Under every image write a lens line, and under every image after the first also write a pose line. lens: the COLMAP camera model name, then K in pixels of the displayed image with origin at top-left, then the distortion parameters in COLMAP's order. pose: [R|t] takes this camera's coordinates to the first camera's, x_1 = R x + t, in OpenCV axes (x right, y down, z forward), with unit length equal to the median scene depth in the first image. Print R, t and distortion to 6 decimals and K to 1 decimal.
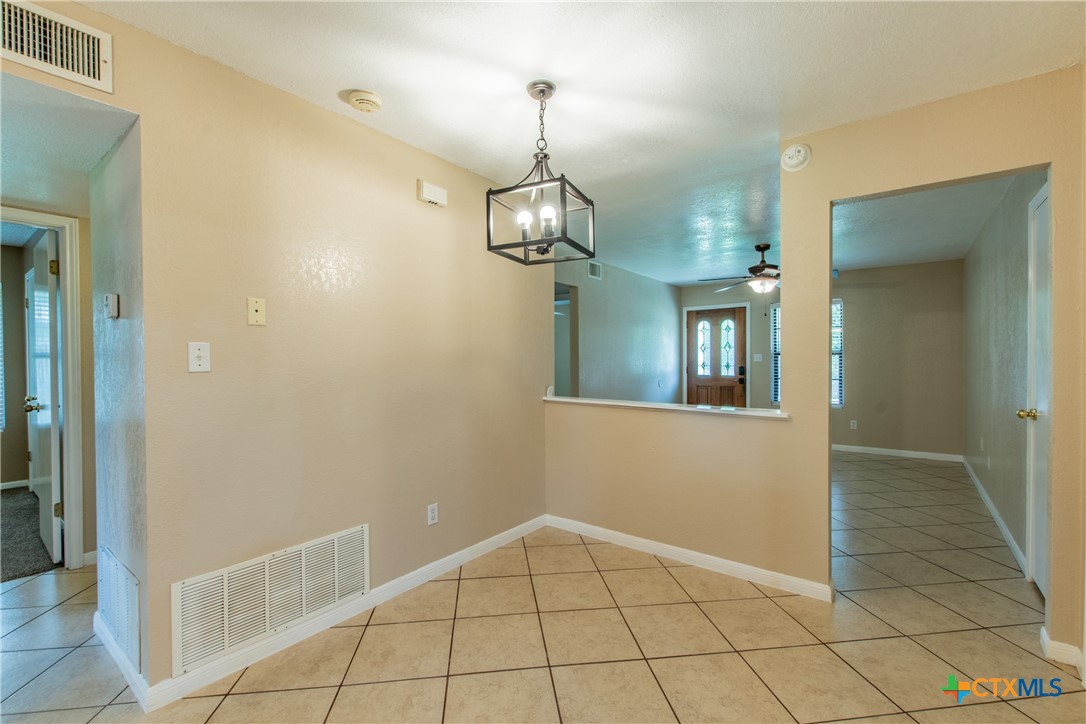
lens RADIAL K [[471.3, 0, 542.8], [0, 471.3, 358.4], [0, 0, 1]] dist [0.005028, -0.000999]
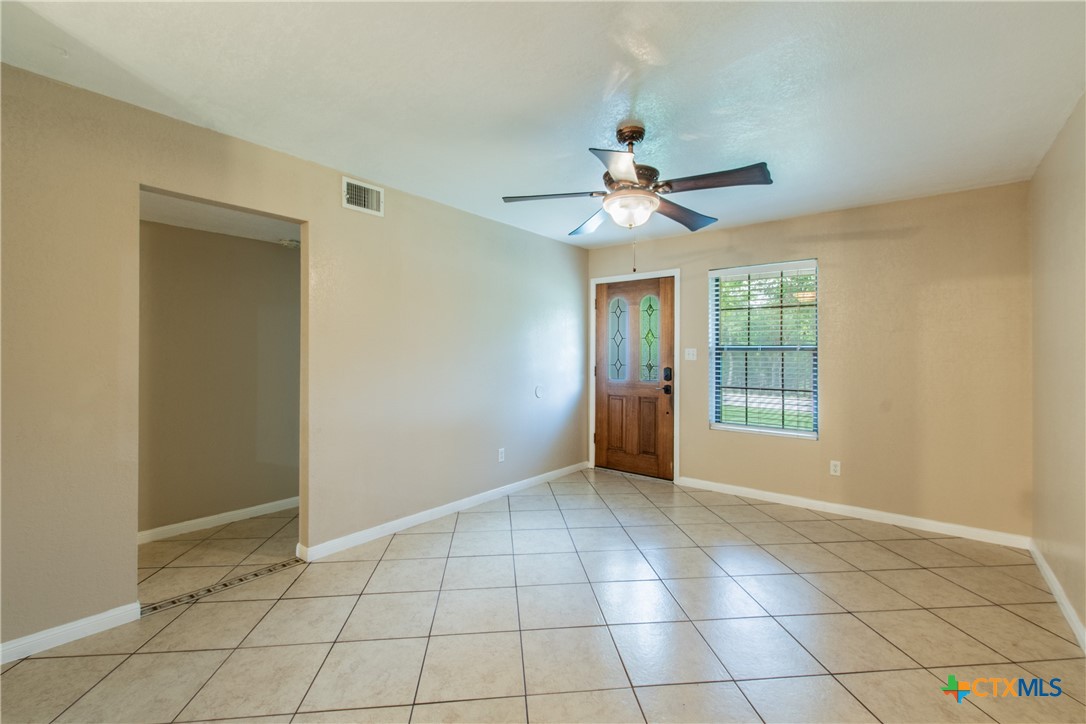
lens RADIAL K [[471.3, 0, 540.1], [0, 471.3, 346.3], [0, 0, 1]] dist [0.005028, -0.000999]
pose [[0.999821, 0.009120, -0.016605, 0.255343], [-0.009239, 0.999932, -0.007143, -0.006038], [0.016538, 0.007295, 0.999837, 0.343221]]
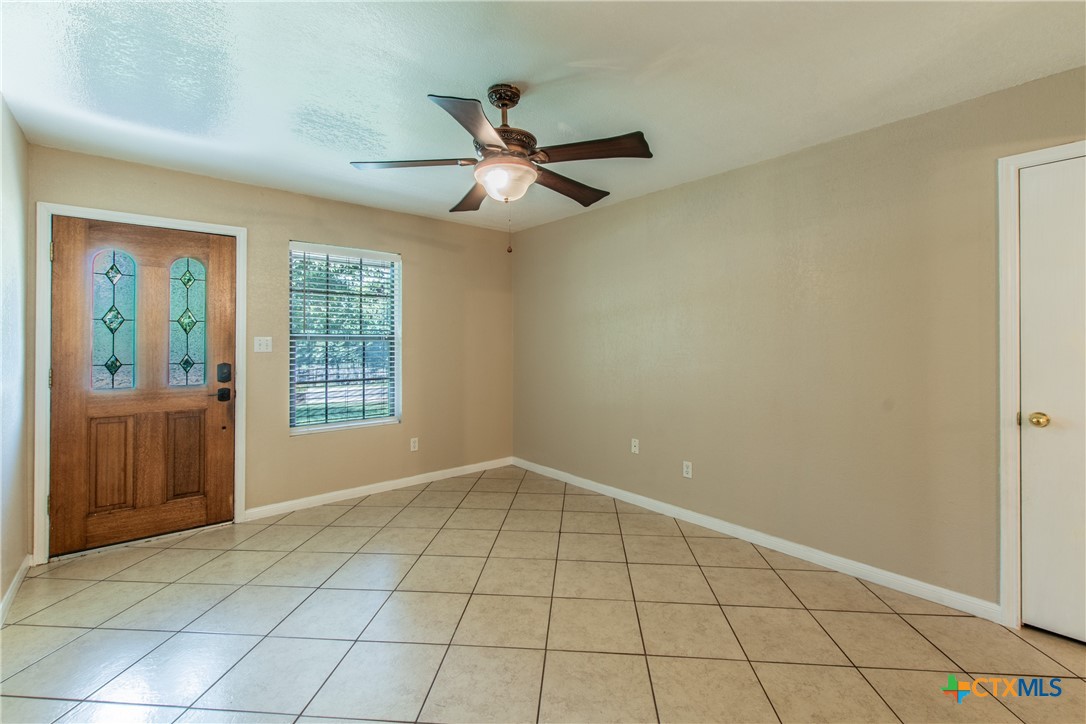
lens RADIAL K [[471.3, 0, 550.1], [0, 471.3, 341.1], [0, 0, 1]] dist [0.005028, -0.000999]
pose [[0.201009, 0.007335, 0.979562, 0.030451], [-0.003588, 0.999971, -0.006752, -0.002960], [-0.979583, -0.002157, 0.201030, 0.593963]]
